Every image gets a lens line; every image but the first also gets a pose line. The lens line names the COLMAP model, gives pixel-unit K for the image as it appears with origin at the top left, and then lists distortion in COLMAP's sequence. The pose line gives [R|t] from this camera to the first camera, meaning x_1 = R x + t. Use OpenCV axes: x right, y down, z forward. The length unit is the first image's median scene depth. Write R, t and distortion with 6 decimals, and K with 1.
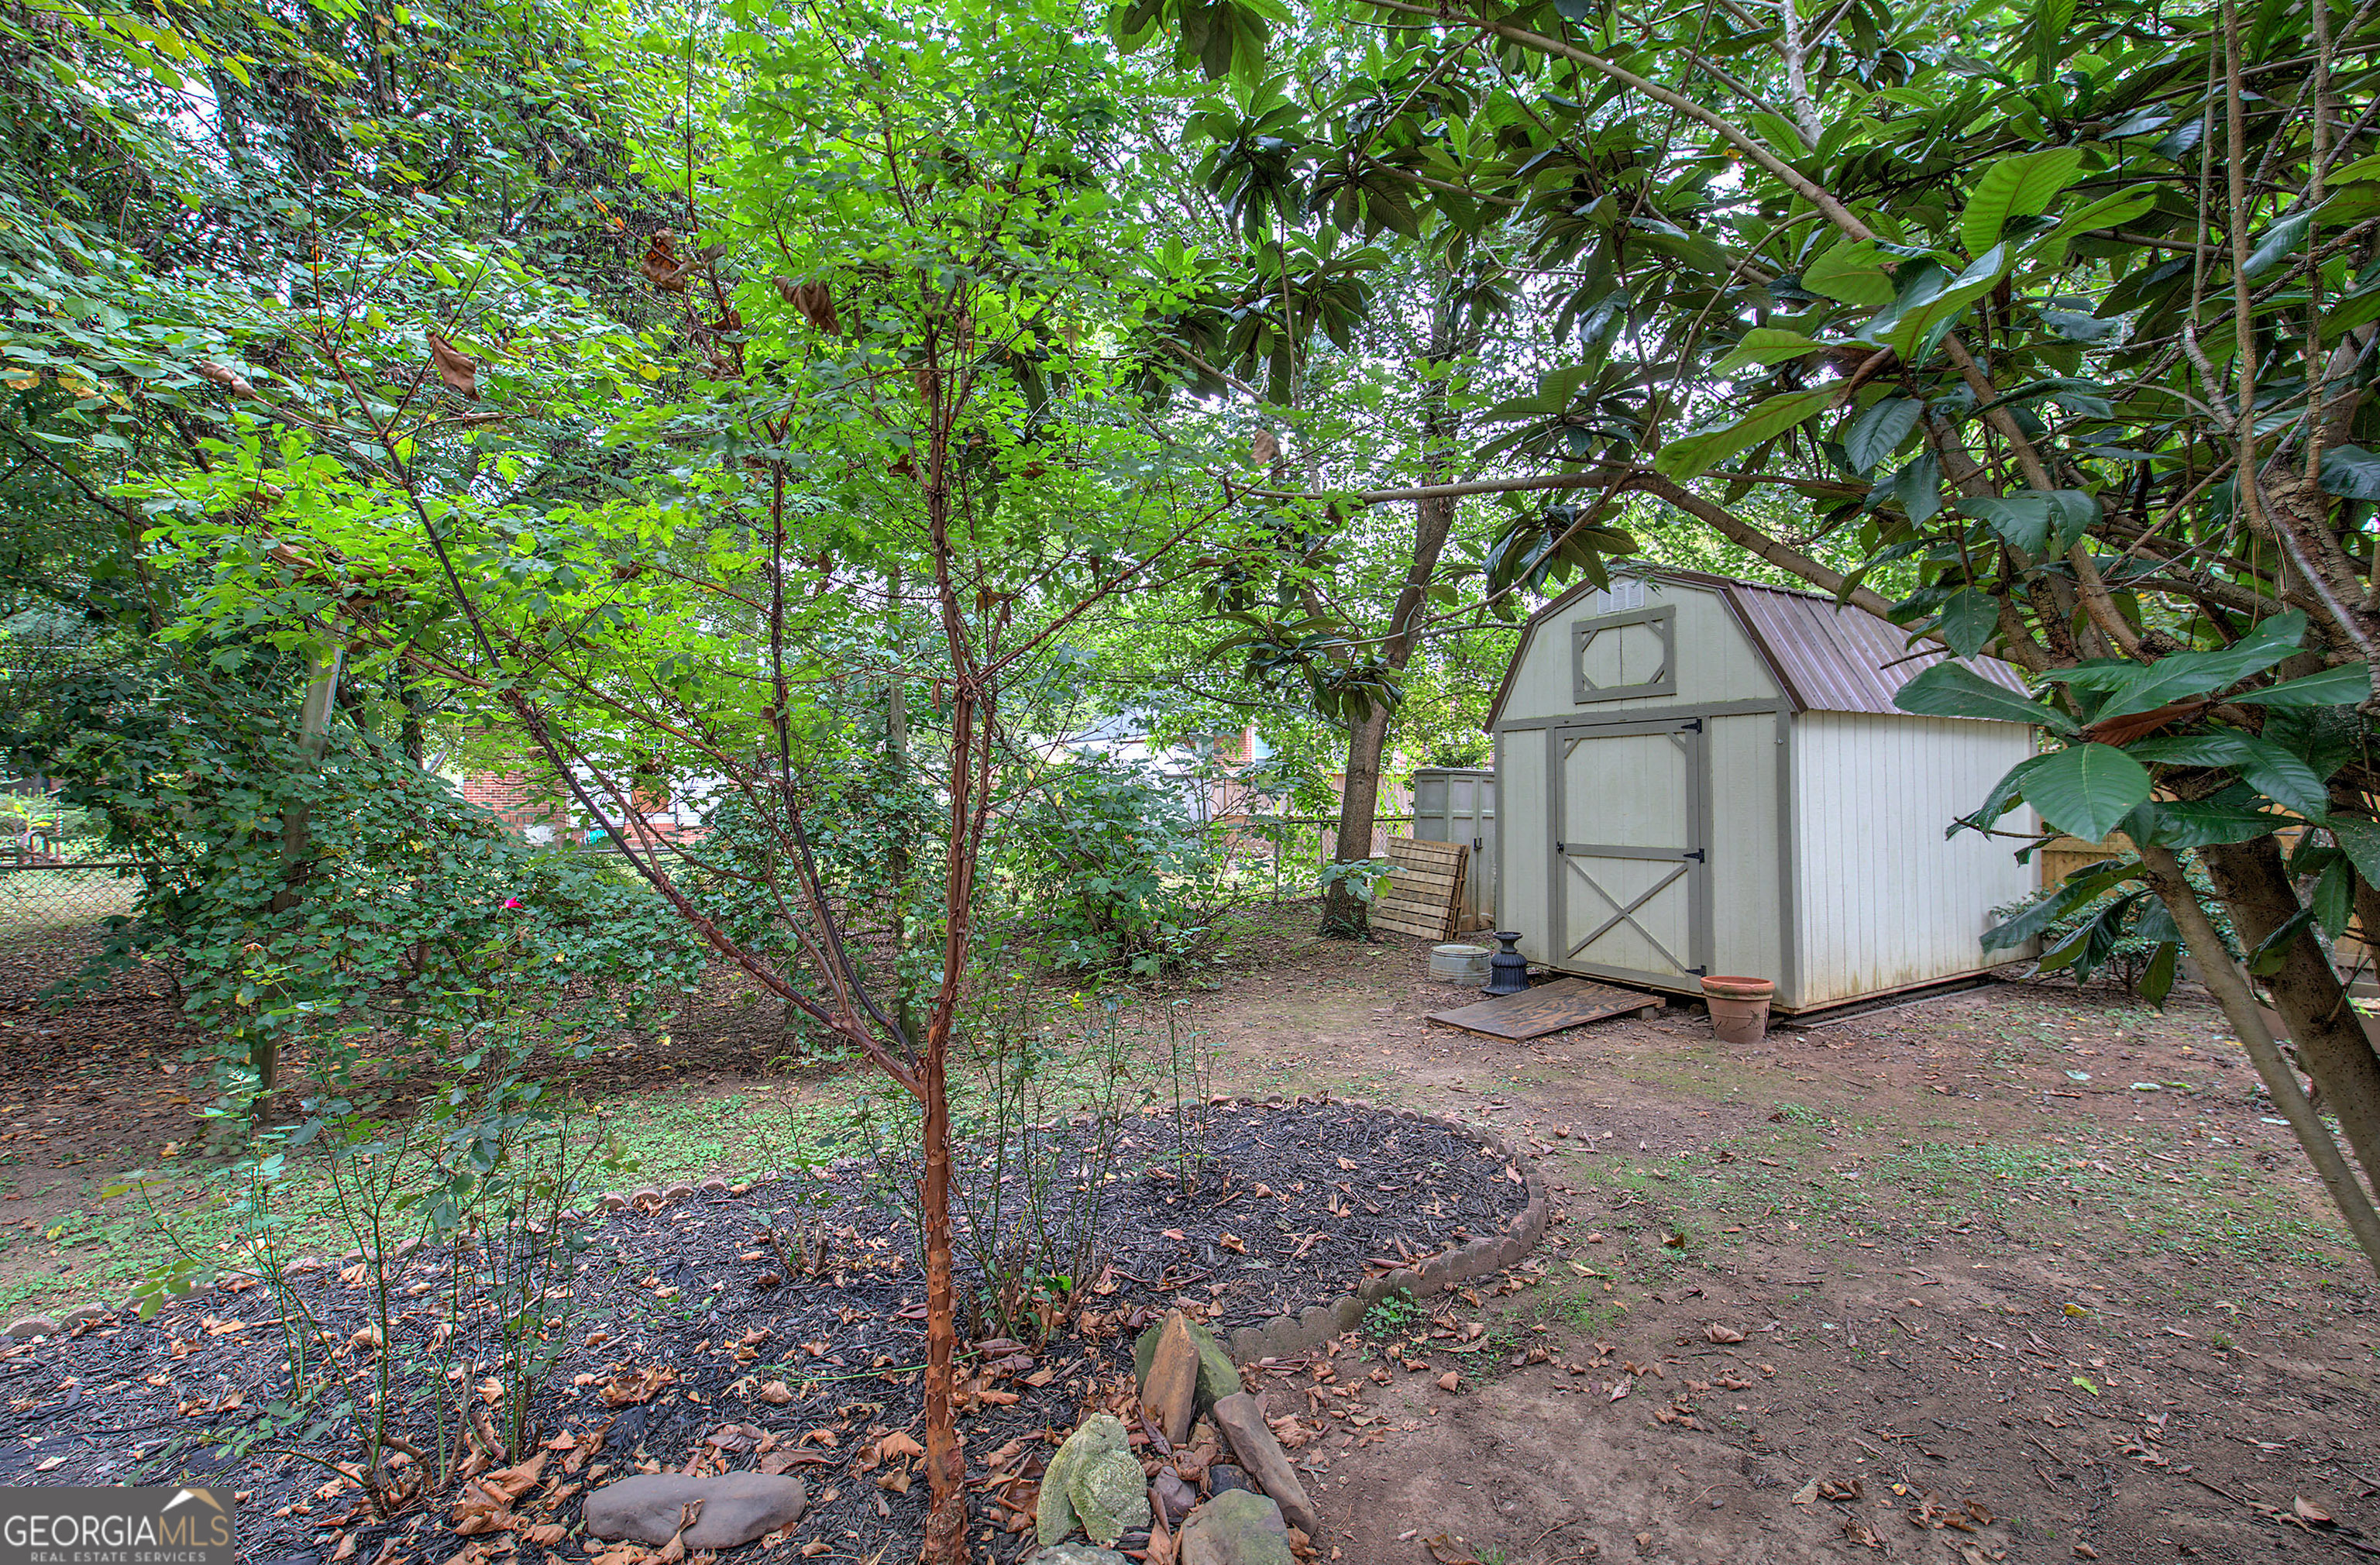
lens RADIAL K [[1022.6, 0, 1196.5], [0, 1022.6, 778.3], [0, 0, 1]] dist [-0.012981, 0.000207]
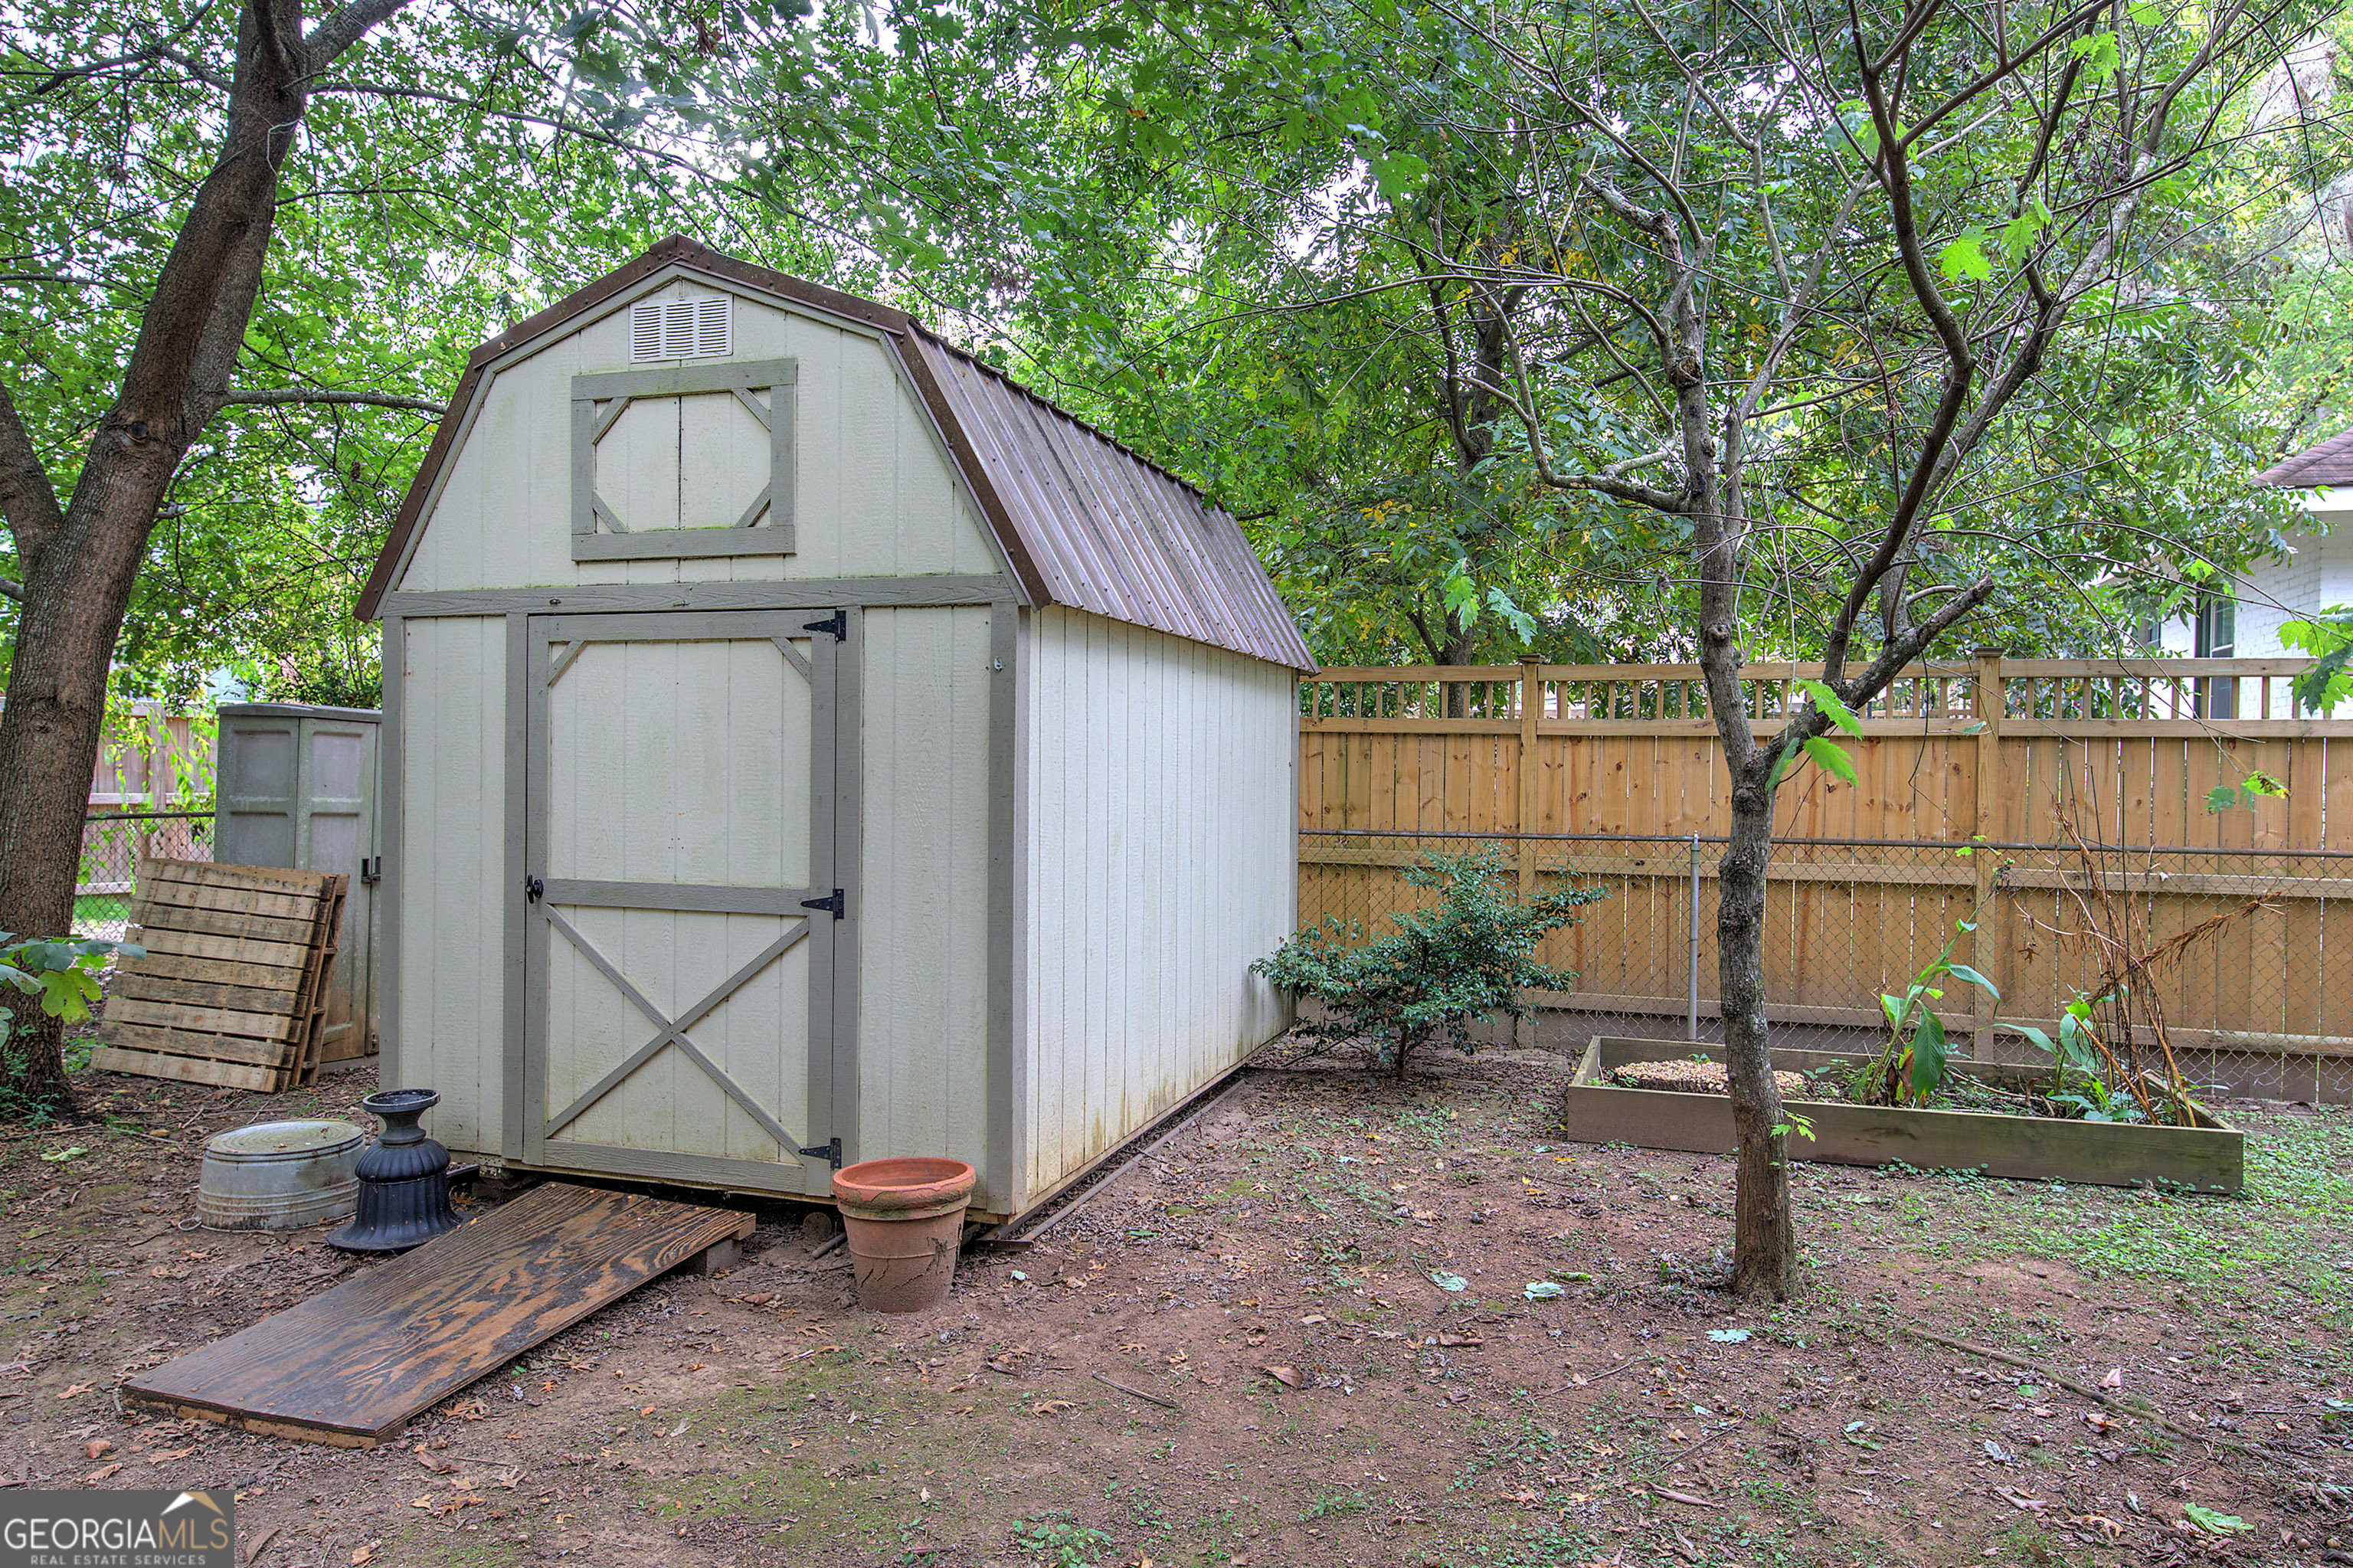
lens RADIAL K [[1589.2, 0, 1173.9], [0, 1589.2, 776.1], [0, 0, 1]] dist [0.024590, -0.001428]
pose [[0.767325, 0.012191, 0.641143, 0.135702], [-0.027061, 0.999544, 0.013381, 0.003253], [-0.640688, -0.027618, 0.767305, 0.320698]]
